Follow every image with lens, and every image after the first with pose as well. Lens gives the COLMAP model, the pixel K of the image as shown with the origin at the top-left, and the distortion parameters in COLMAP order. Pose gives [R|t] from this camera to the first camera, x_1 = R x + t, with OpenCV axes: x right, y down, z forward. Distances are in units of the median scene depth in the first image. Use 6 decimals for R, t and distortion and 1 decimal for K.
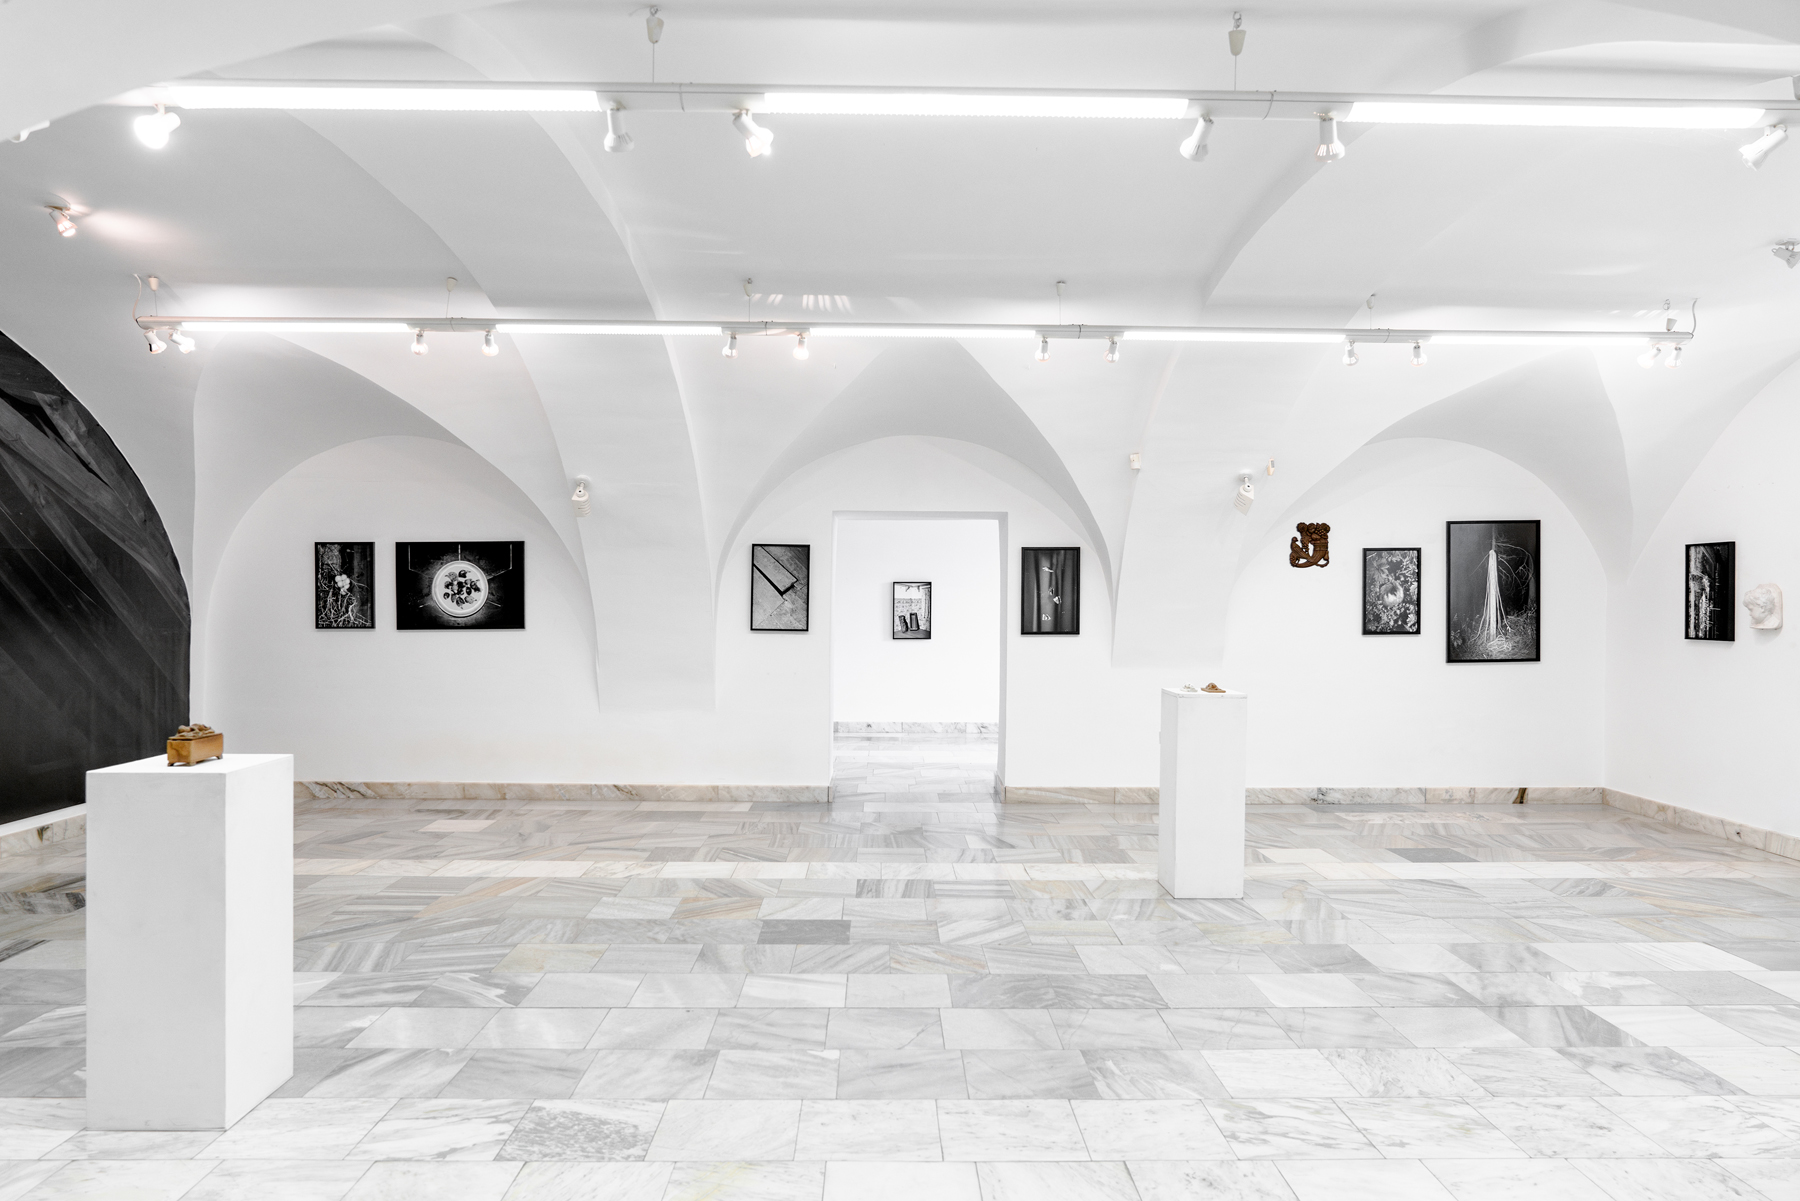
lens RADIAL K [[1204.6, 0, 858.0], [0, 1204.6, 628.1], [0, 0, 1]] dist [-0.023944, 0.006046]
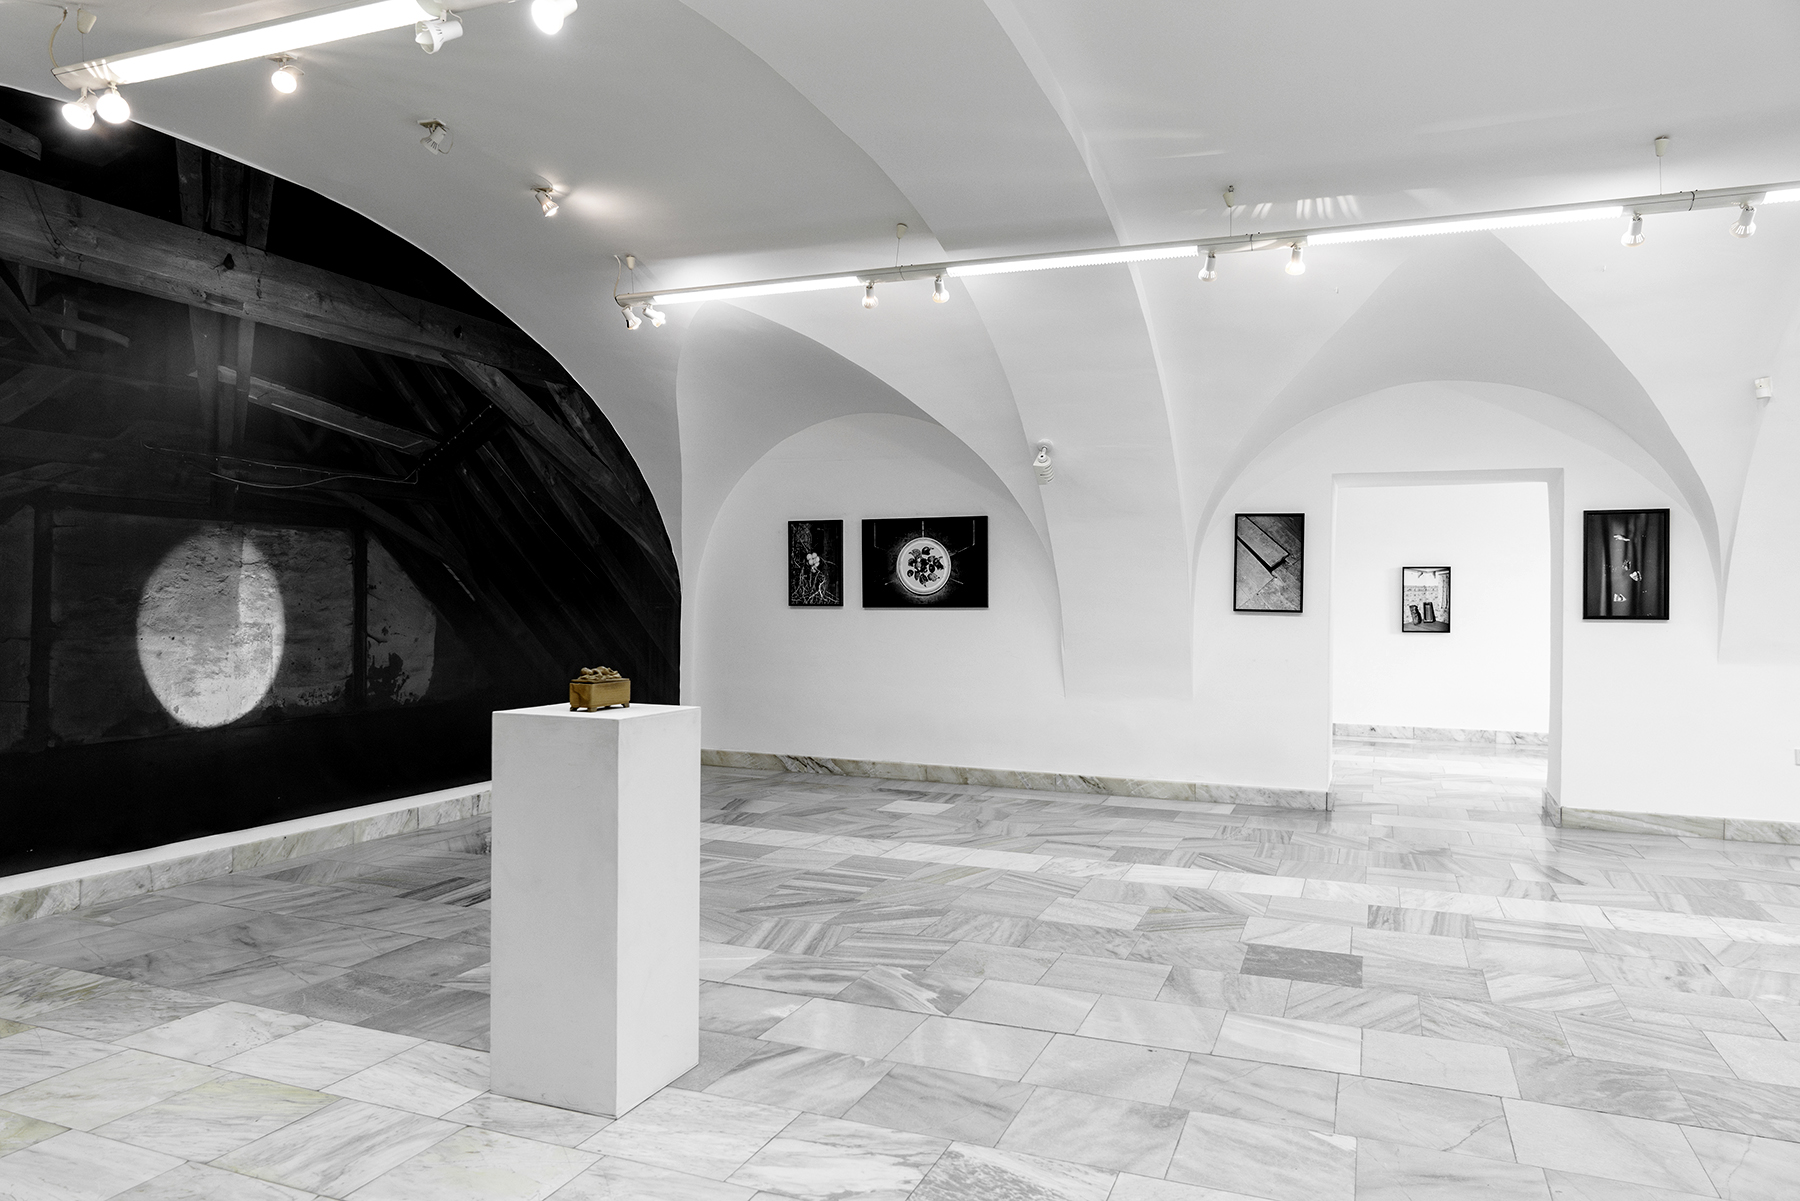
lens RADIAL K [[1162.2, 0, 834.5], [0, 1162.2, 594.8], [0, 0, 1]] dist [-0.036658, 0.024086]
pose [[0.912778, -0.002192, -0.408450, -0.012130], [-0.010869, 0.999501, -0.029654, 0.025899], [0.408311, 0.031506, 0.912299, 0.135480]]
